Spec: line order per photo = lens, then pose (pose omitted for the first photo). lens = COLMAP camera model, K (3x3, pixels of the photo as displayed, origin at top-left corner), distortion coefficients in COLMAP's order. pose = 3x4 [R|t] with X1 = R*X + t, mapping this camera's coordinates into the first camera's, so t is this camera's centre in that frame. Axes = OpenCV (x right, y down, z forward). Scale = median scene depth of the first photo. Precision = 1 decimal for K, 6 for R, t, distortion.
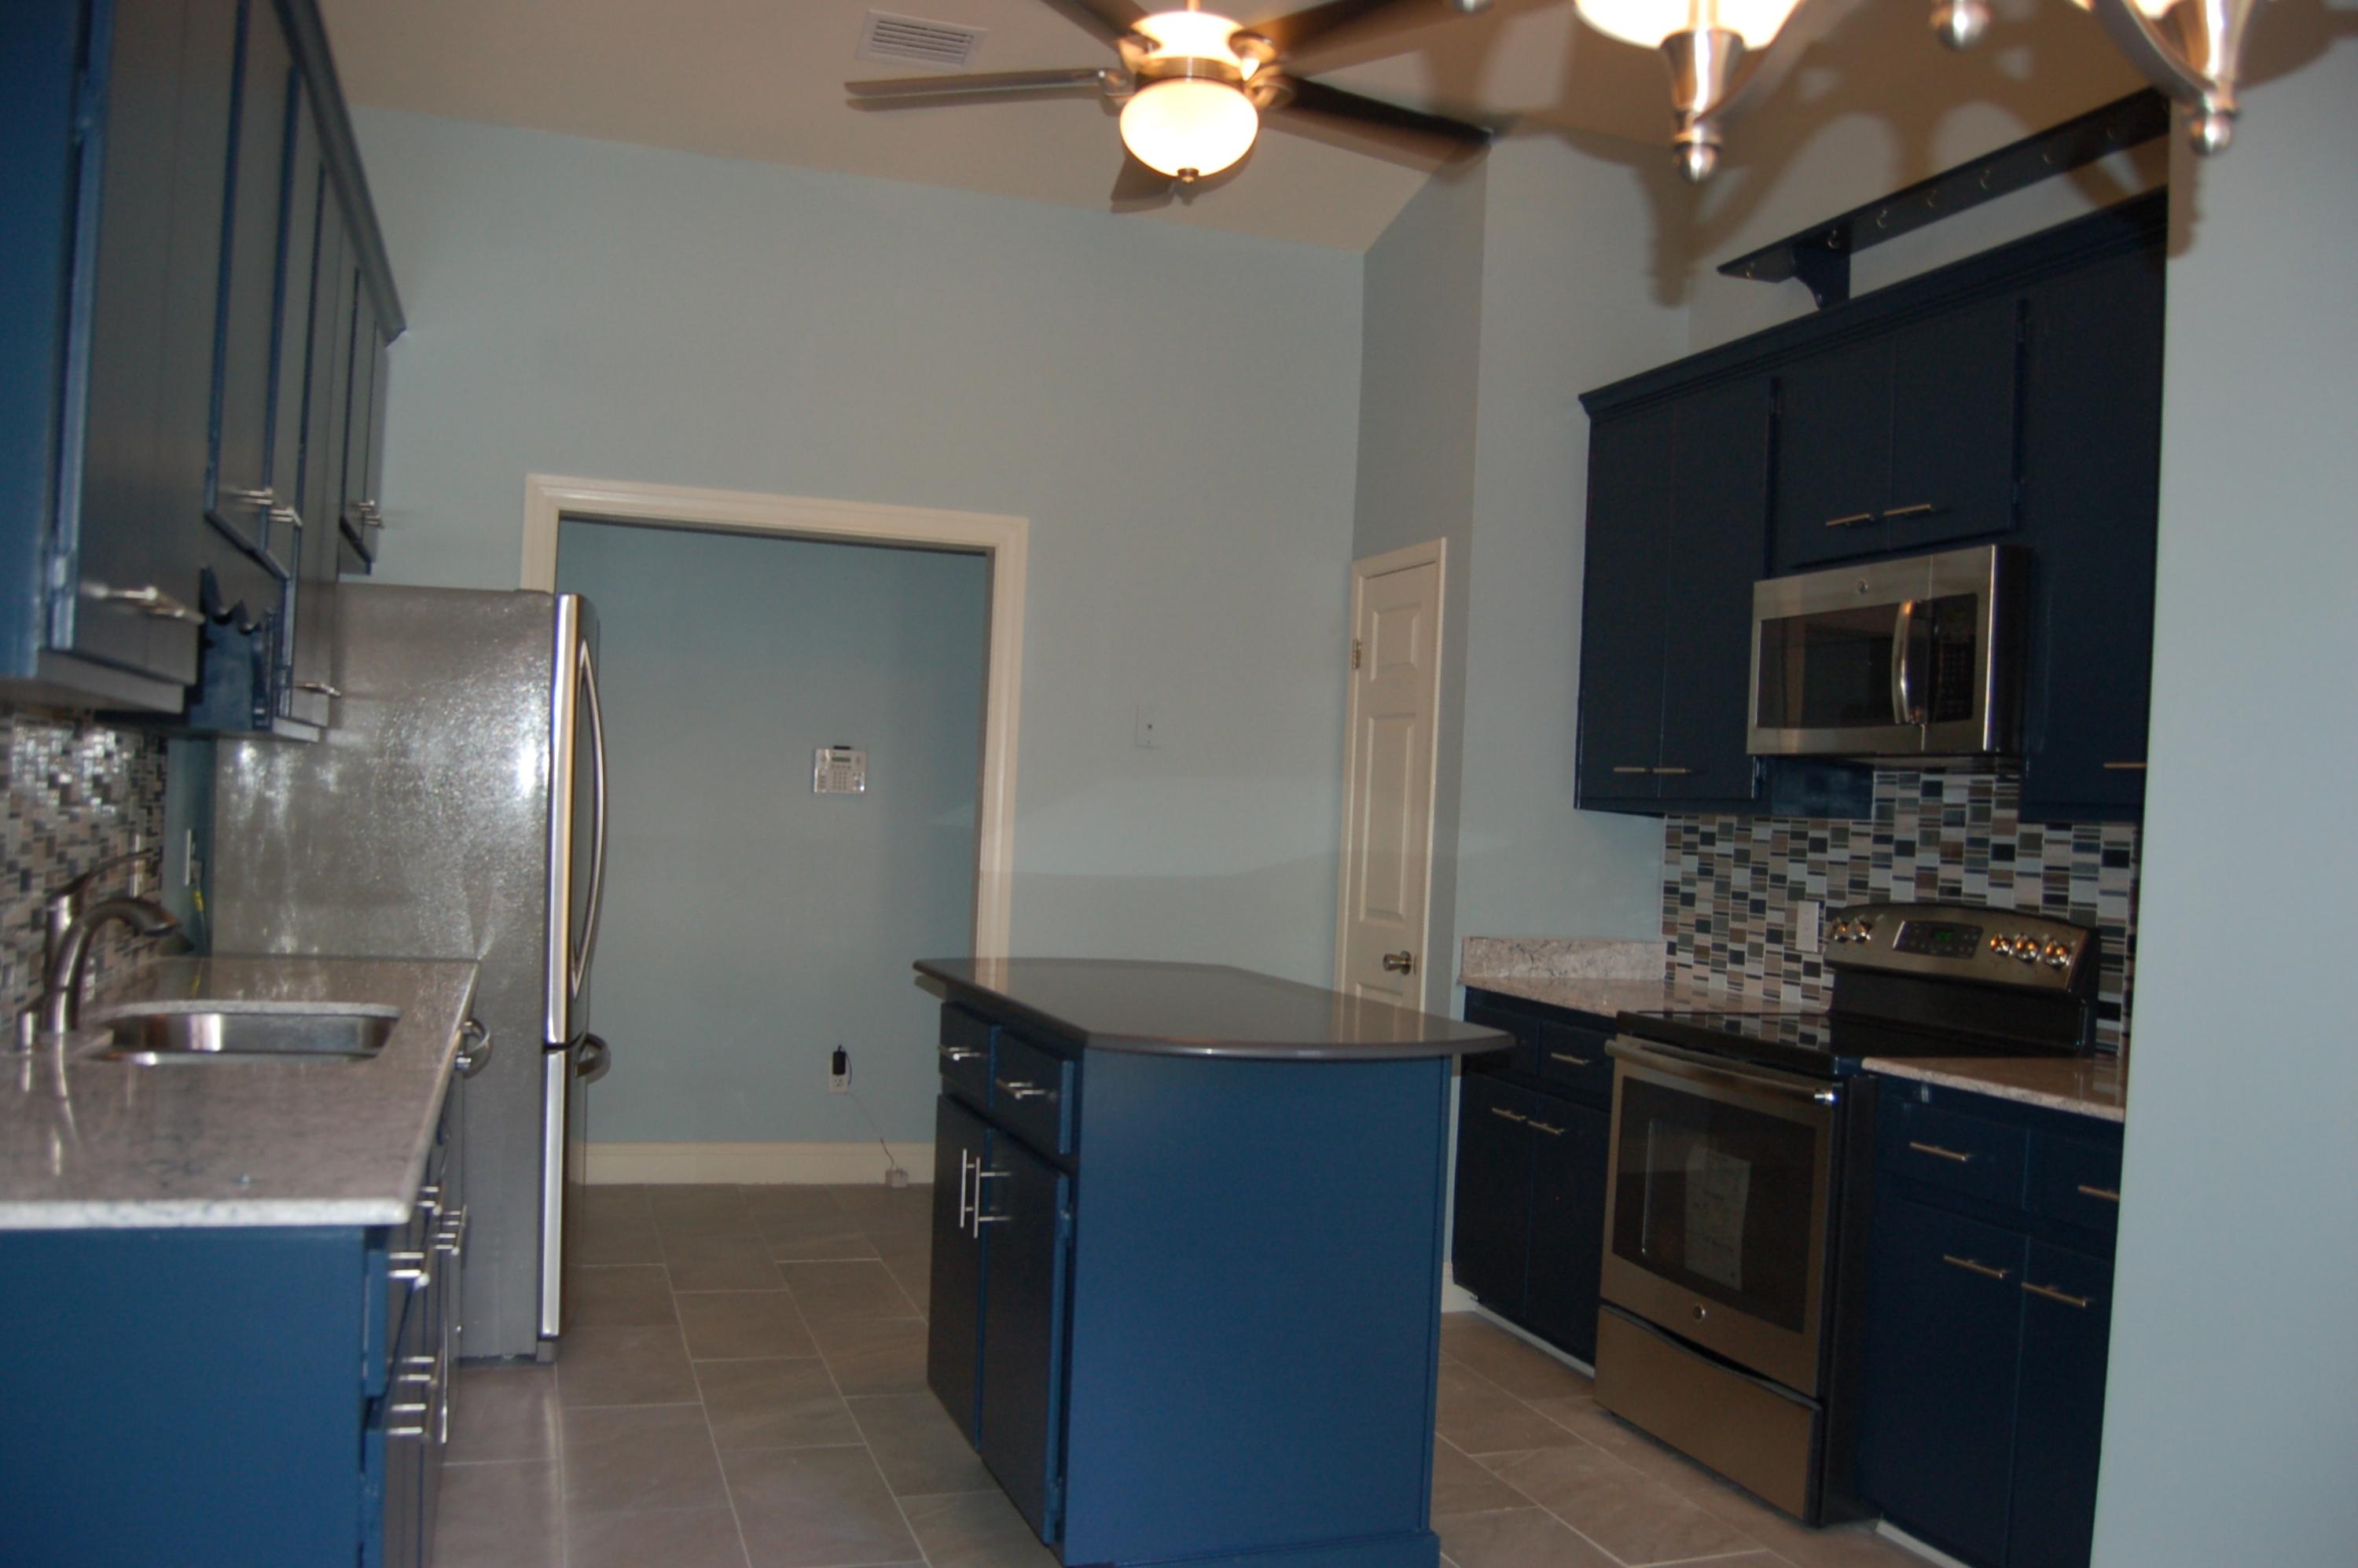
lens RADIAL K [[1850.3, 0, 1134.4], [0, 1850.3, 819.4], [0, 0, 1]] dist [-0.078116, 0.007766]
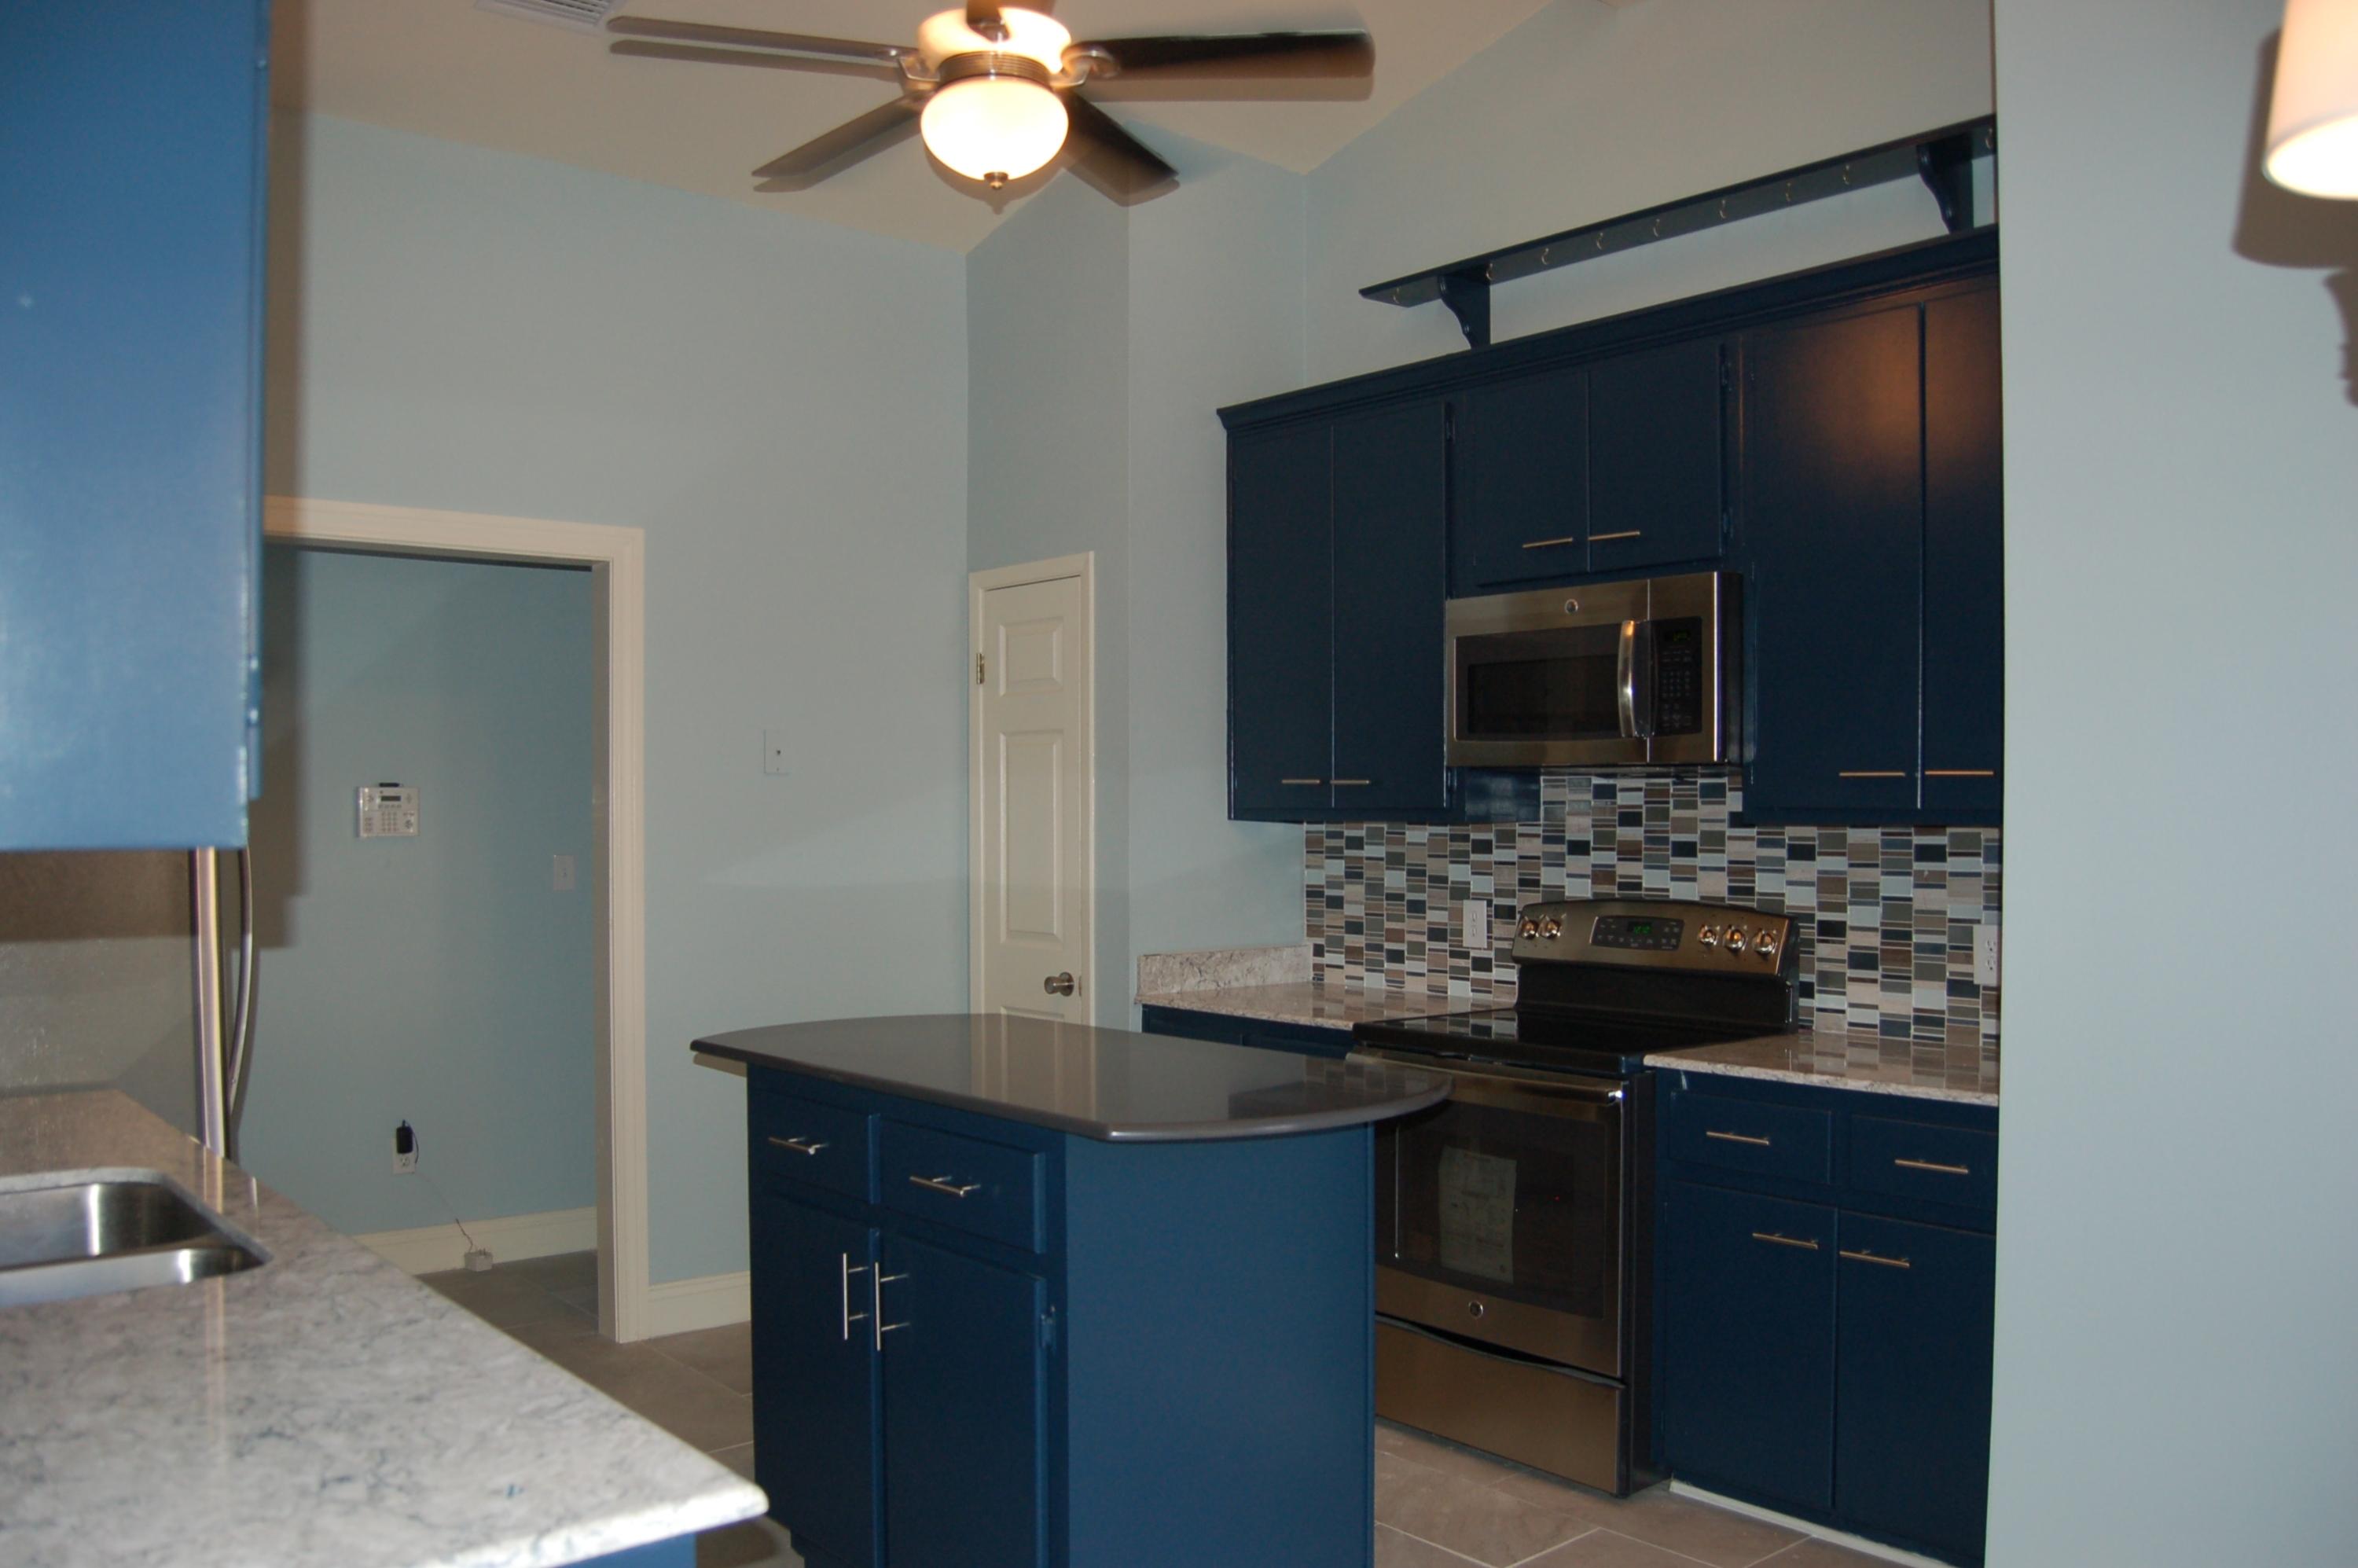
lens RADIAL K [[1850.3, 0, 1134.4], [0, 1850.3, 819.4], [0, 0, 1]] dist [-0.078116, 0.007766]
pose [[0.932102, -0.049719, 0.358766, -0.198880], [0.045983, 0.998763, 0.018945, -0.031771], [-0.359264, -0.001162, 0.933235, 0.080830]]
